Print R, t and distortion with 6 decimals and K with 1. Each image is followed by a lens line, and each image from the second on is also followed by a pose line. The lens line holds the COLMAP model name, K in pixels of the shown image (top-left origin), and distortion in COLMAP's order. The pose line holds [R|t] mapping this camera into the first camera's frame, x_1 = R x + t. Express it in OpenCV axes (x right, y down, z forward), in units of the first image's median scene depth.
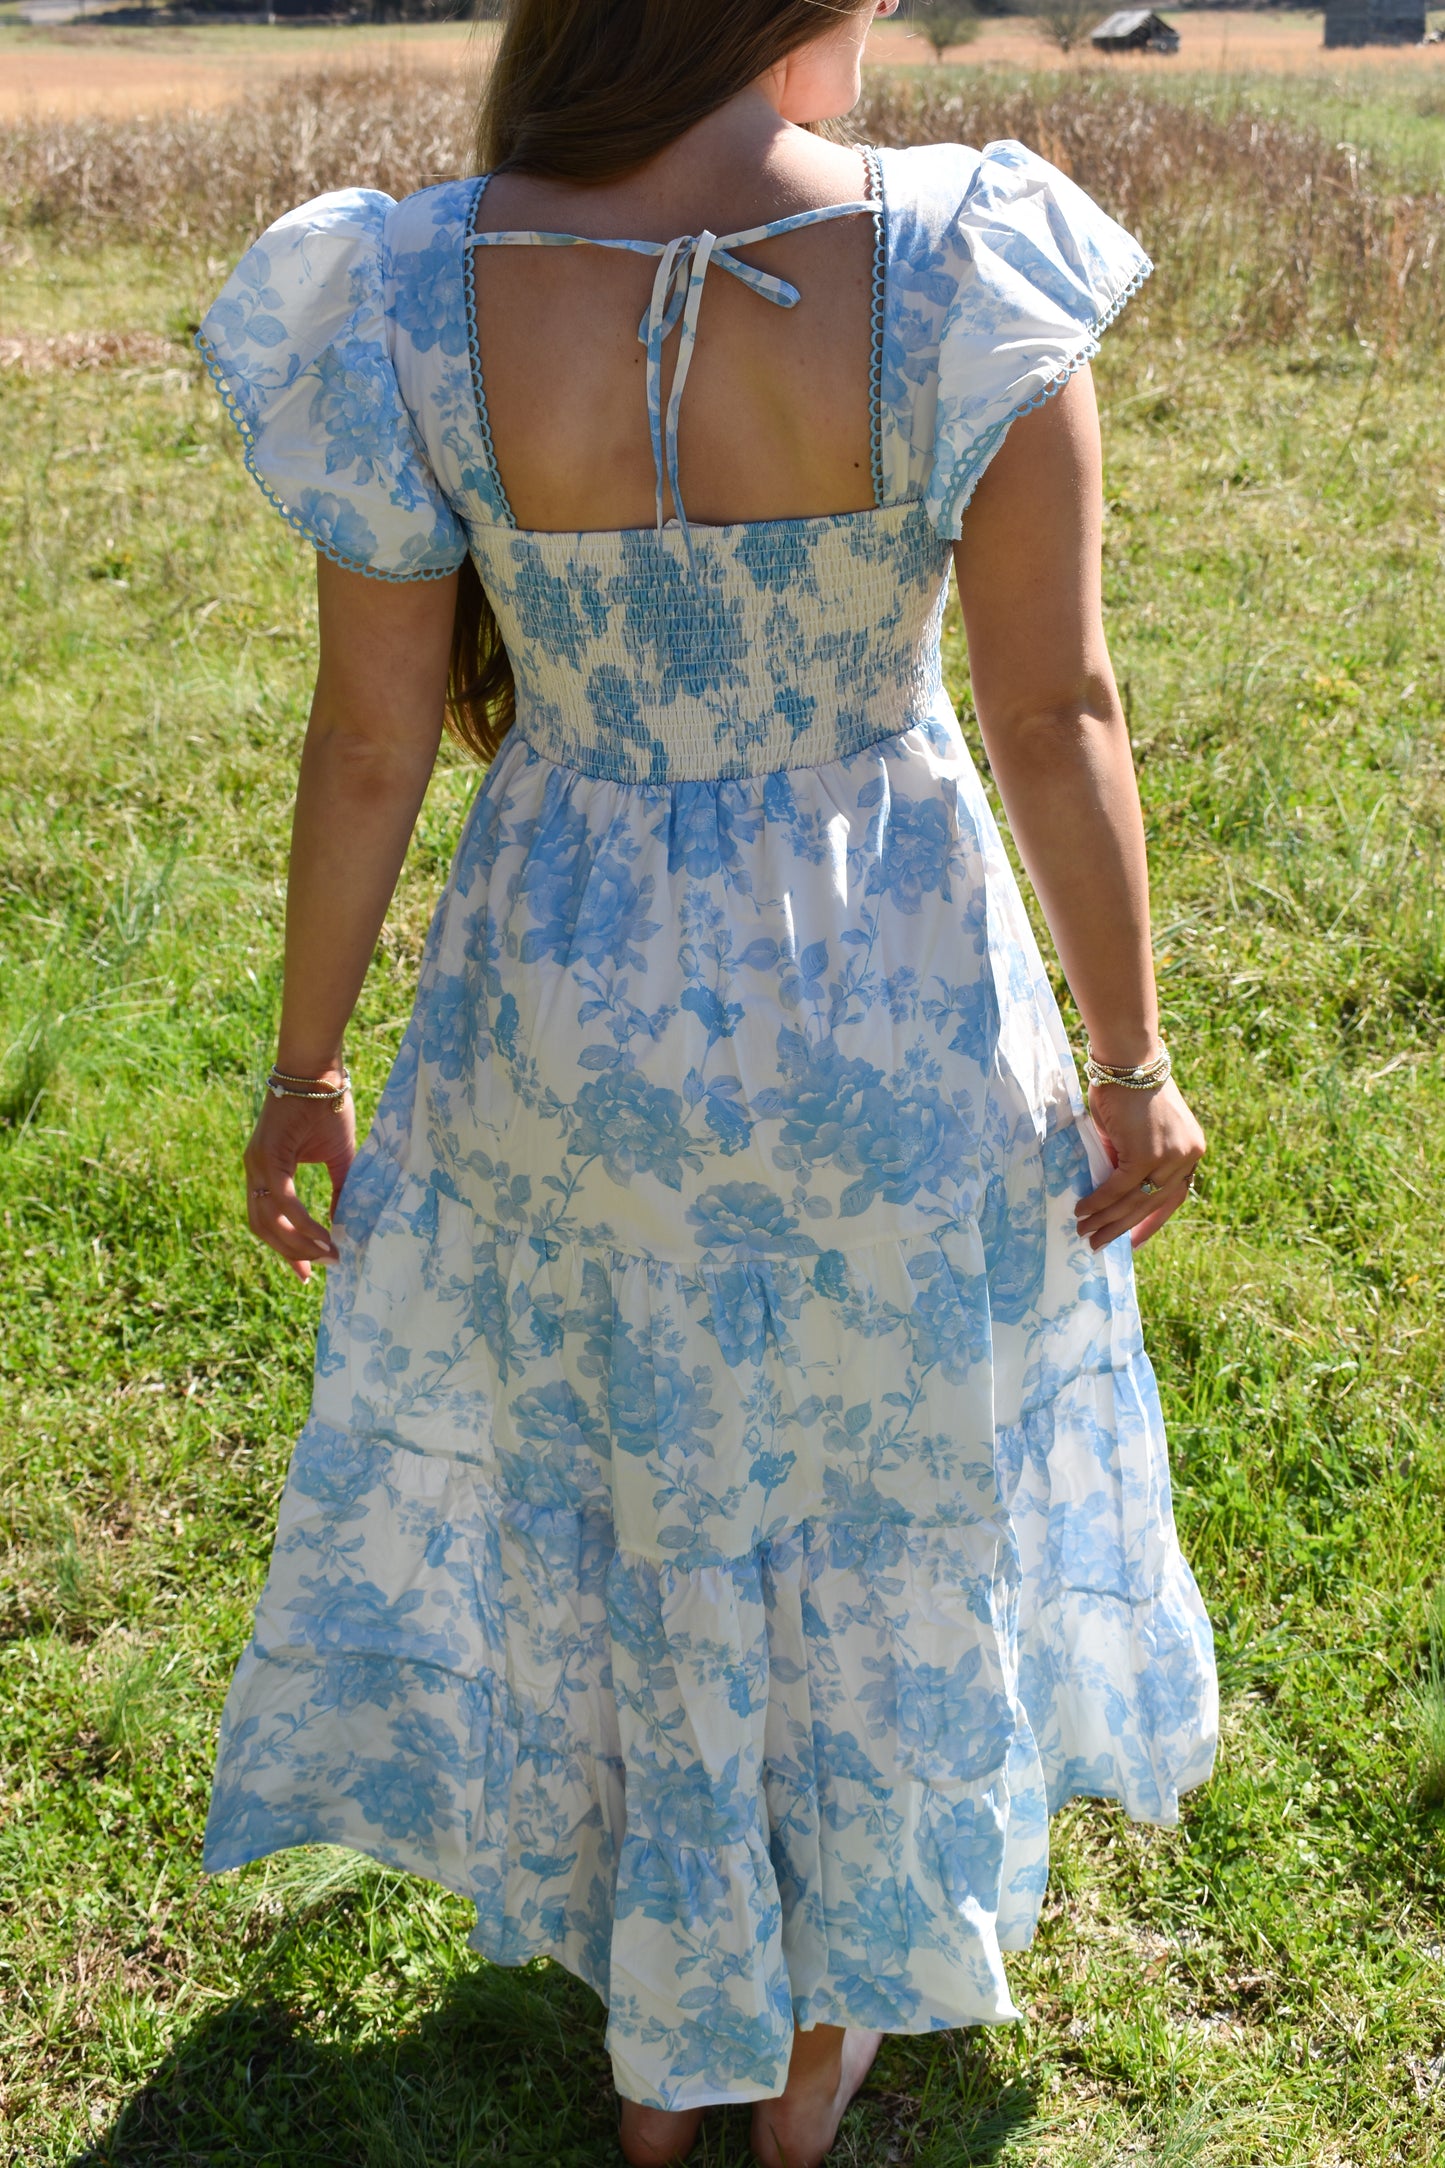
lens RADIAL K [[2501.7, 0, 738.1], [0, 2501.7, 1088.7], [0, 0, 1]] dist [-0.063888, 0.015435]
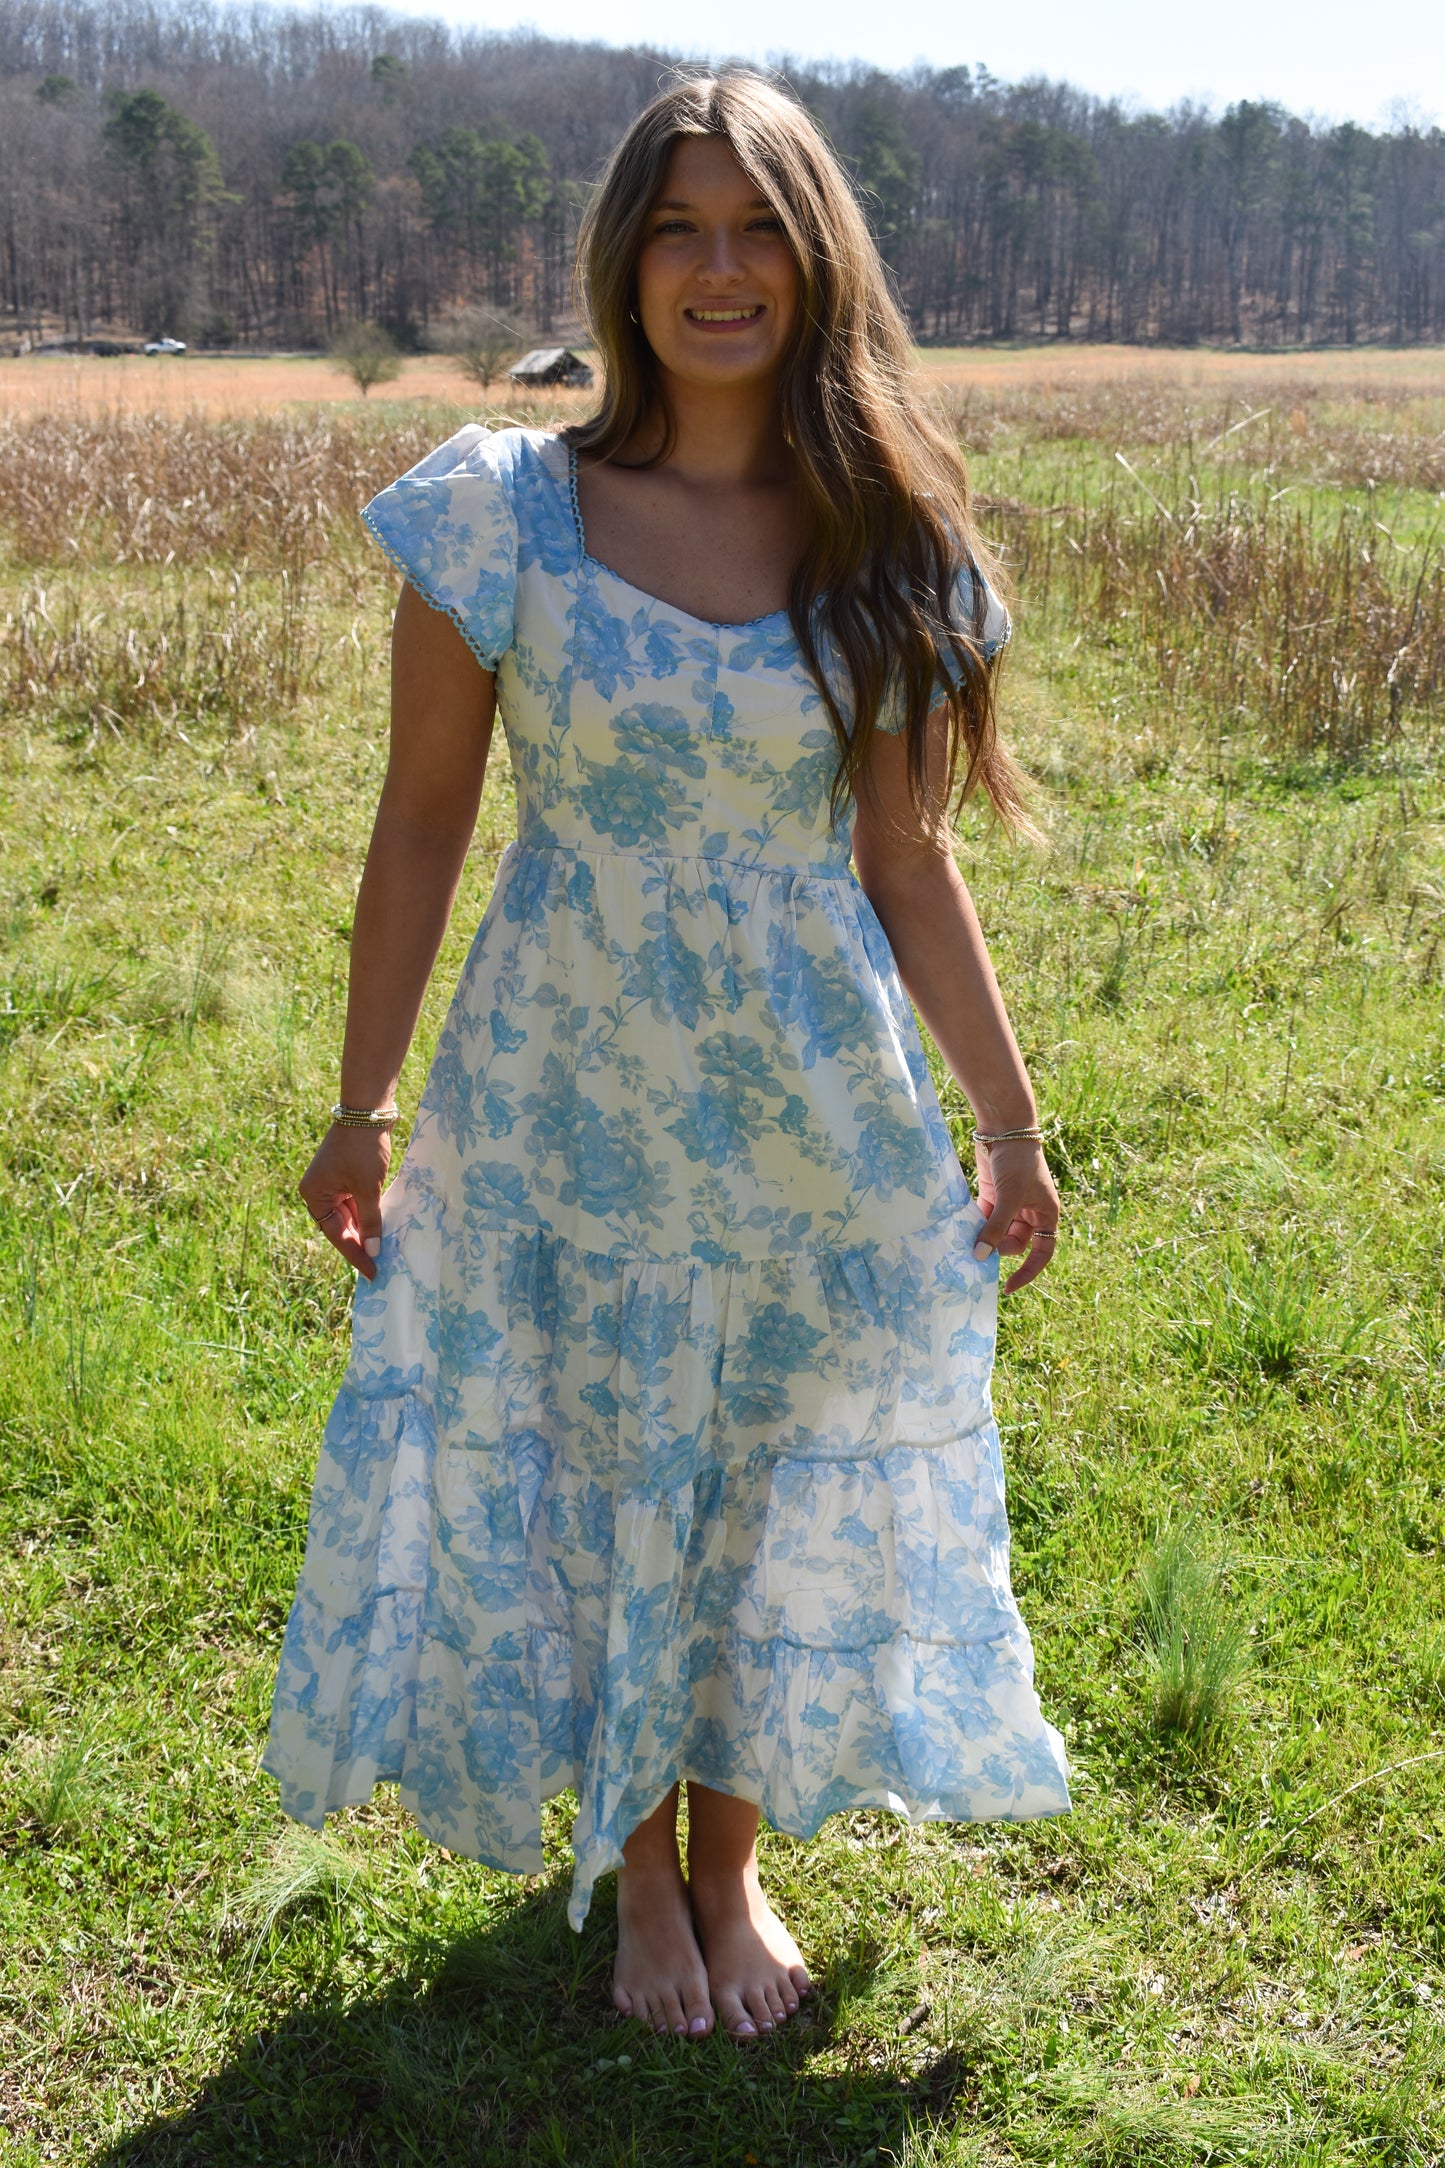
lens RADIAL K [[2501.7, 0, 738.1], [0, 2501.7, 1088.7], [0, 0, 1]] dist [-0.063888, 0.015435]
pose [[0.975588, -0.058096, 0.211783, -0.153360], [0.083518, 0.990063, -0.113135, 0.079449], [-0.203106, 0.128061, 0.970746, -0.187549]]
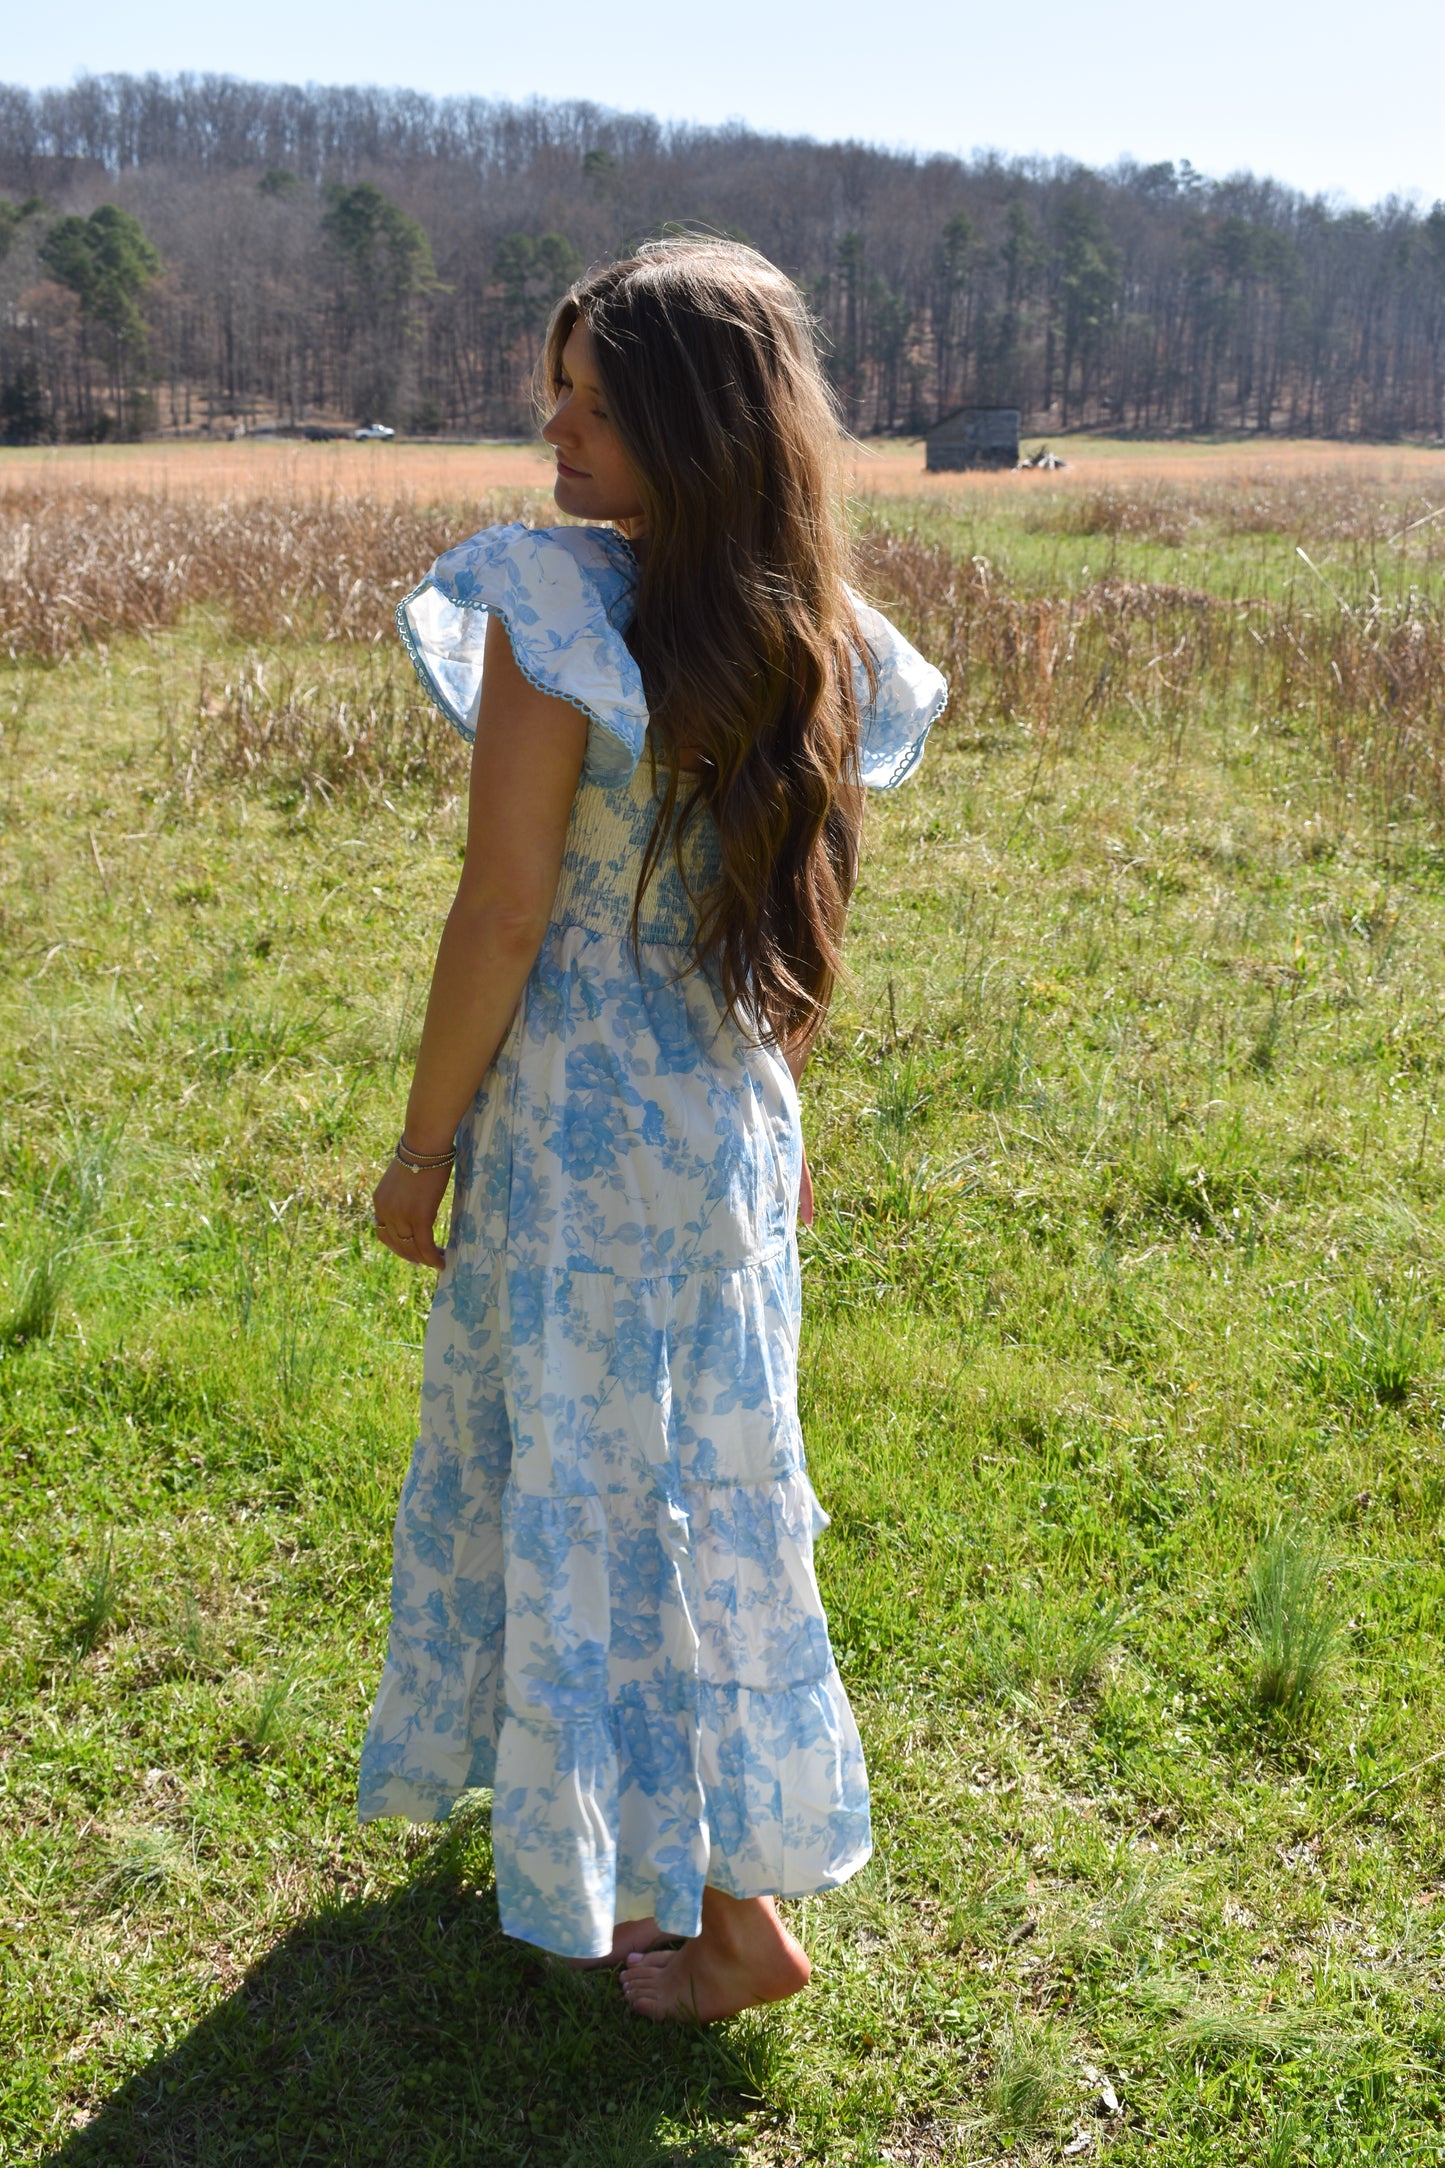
lens RADIAL K [[2503.4, 0, 739.3], [0, 2503.4, 1090.3], [0, 0, 1]] dist [-0.061029, 0.006345]
pose [[0.989518, -0.025188, 0.142194, -0.167706], [0.046833, 0.987424, -0.151000, 0.126653], [-0.136603, 0.156077, 0.978253, -0.309022]]
